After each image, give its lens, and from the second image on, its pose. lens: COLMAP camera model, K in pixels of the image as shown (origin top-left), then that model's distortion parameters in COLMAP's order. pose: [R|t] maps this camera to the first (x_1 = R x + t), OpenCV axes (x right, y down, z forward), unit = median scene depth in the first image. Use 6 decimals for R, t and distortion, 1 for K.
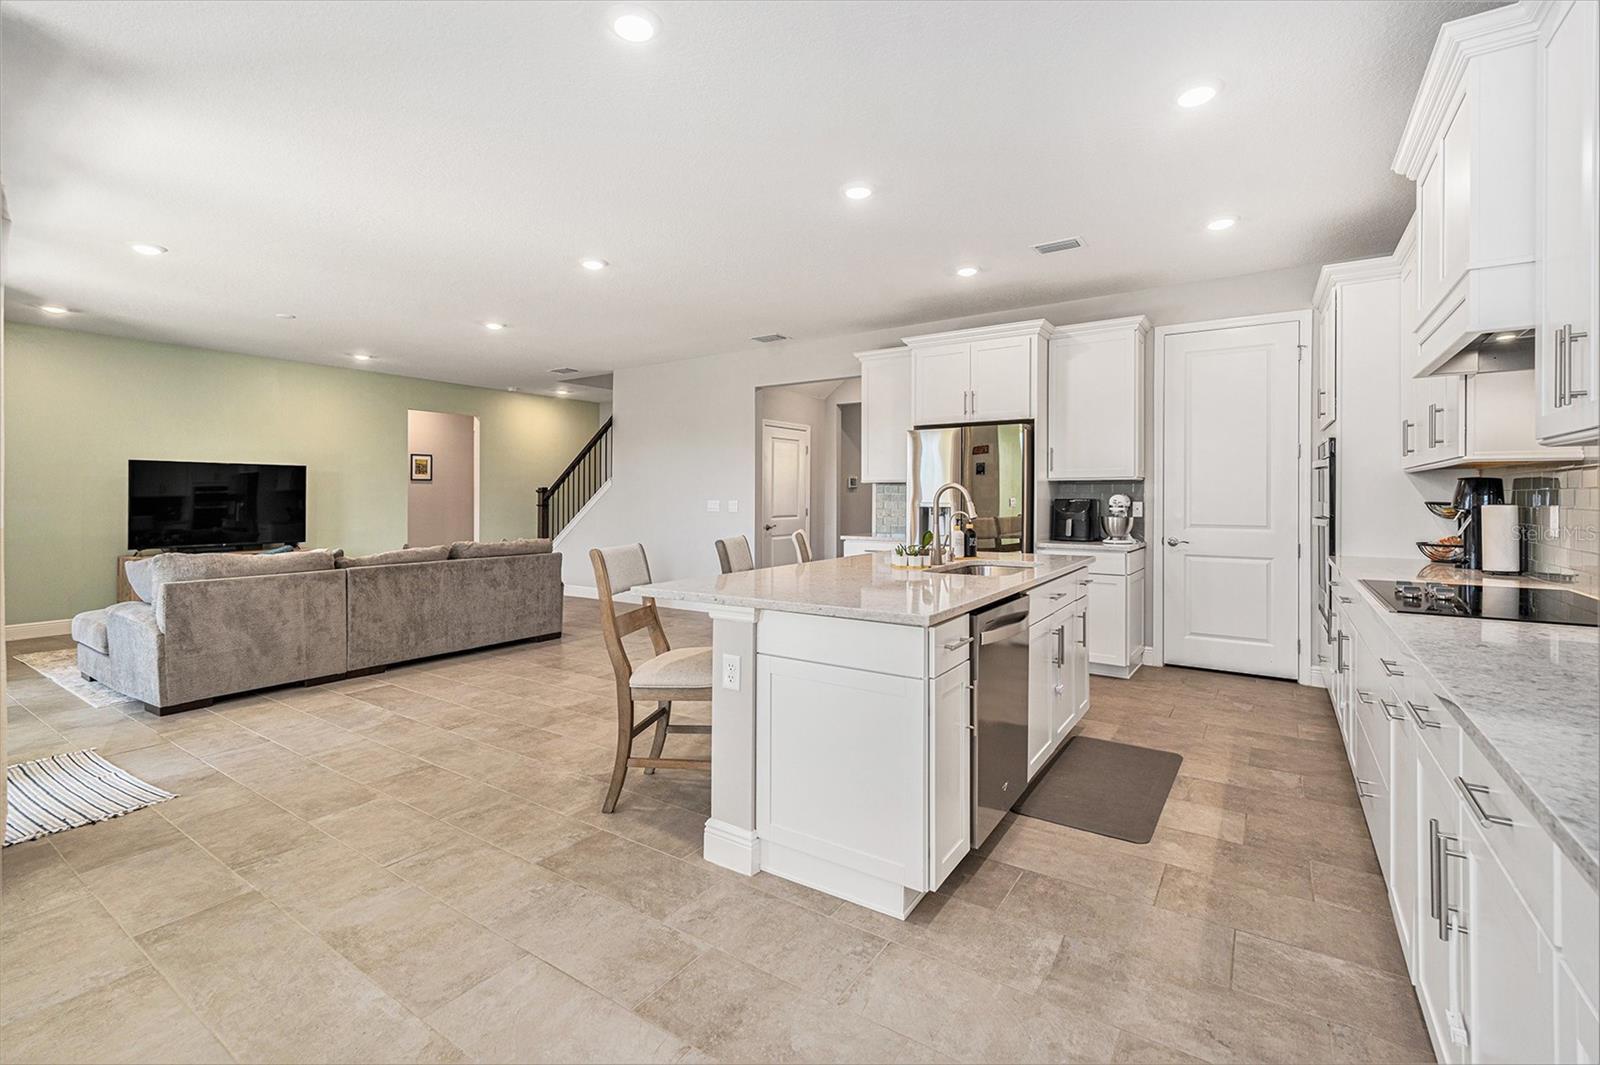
lens RADIAL K [[707.4, 0, 800.4], [0, 707.4, 495.1], [0, 0, 1]] dist [-0.002332, -0.000399]
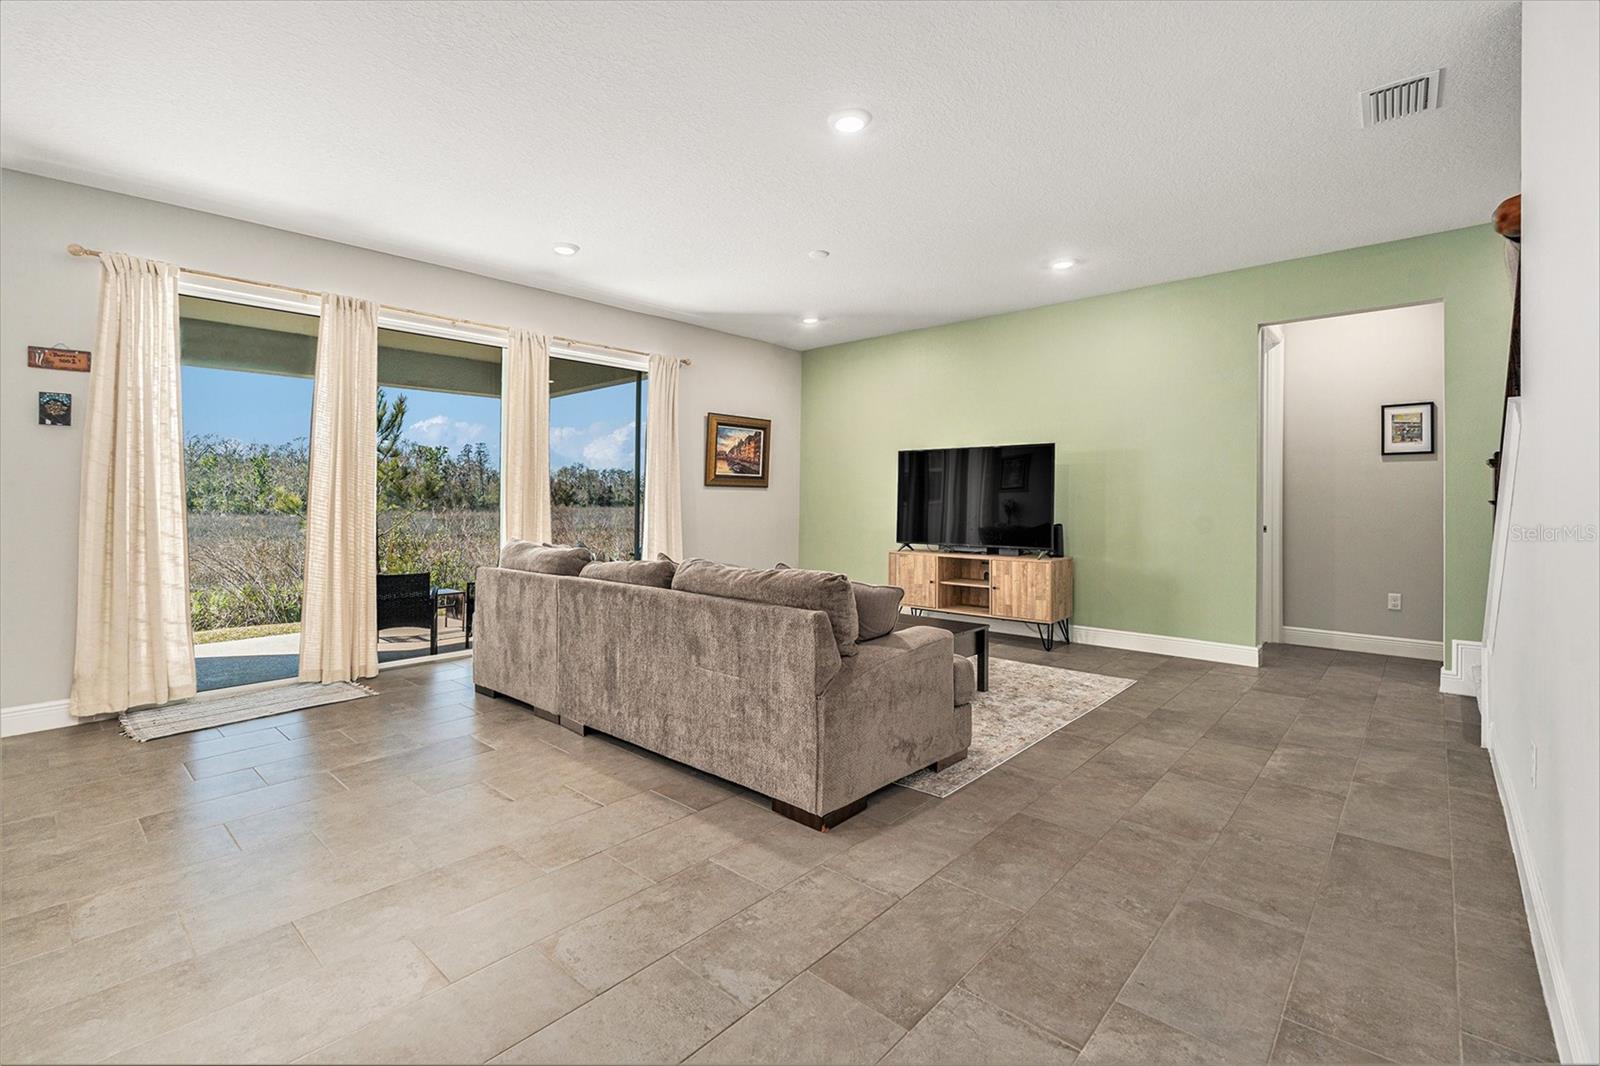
lens RADIAL K [[707.4, 0, 800.4], [0, 707.4, 495.6], [0, 0, 1]] dist [-0.002332, -0.000399]
pose [[-0.131465, -0.004962, -0.991308, 0.052644], [0.004029, 0.999977, -0.005539, 0.016588], [0.991313, -0.004722, -0.131442, 0.993674]]
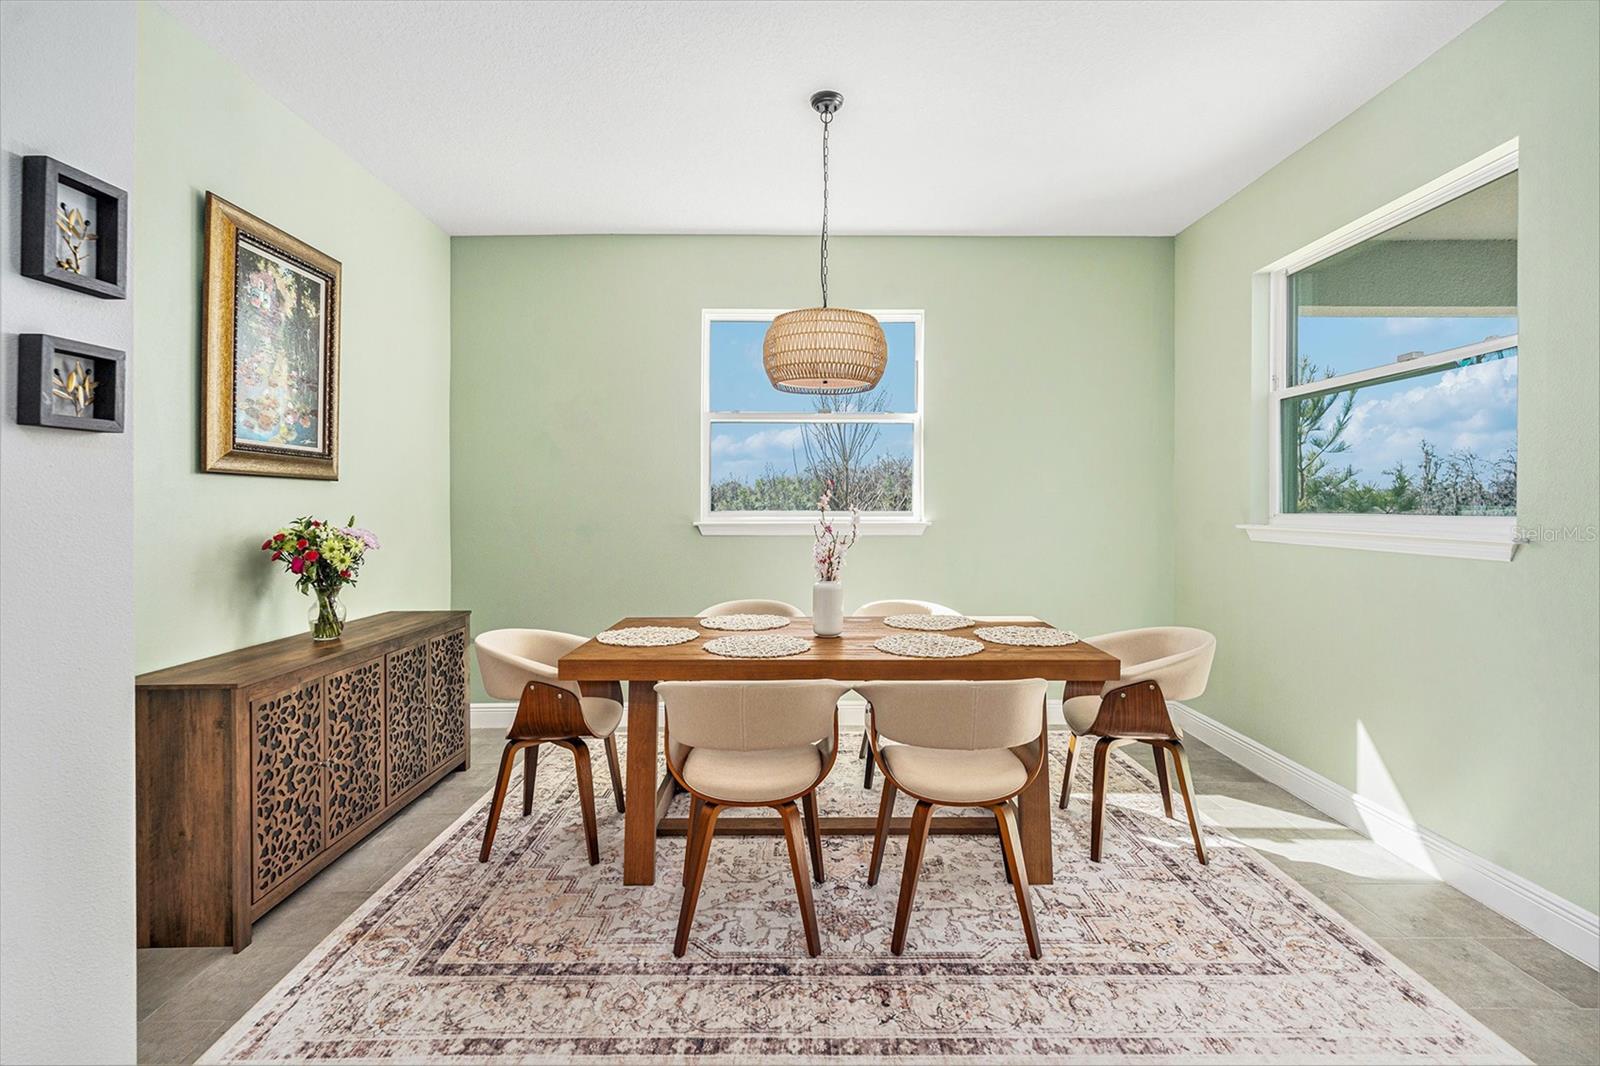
lens RADIAL K [[718.9, 0, 798.9], [0, 718.9, 502.6], [0, 0, 1]] dist [-0.001659, -0.000157]
pose [[-0.824598, 0.003791, -0.565706, -0.013647], [0.007035, 0.999969, -0.003554, -0.002141], [0.565675, -0.006910, -0.824599, 0.315969]]
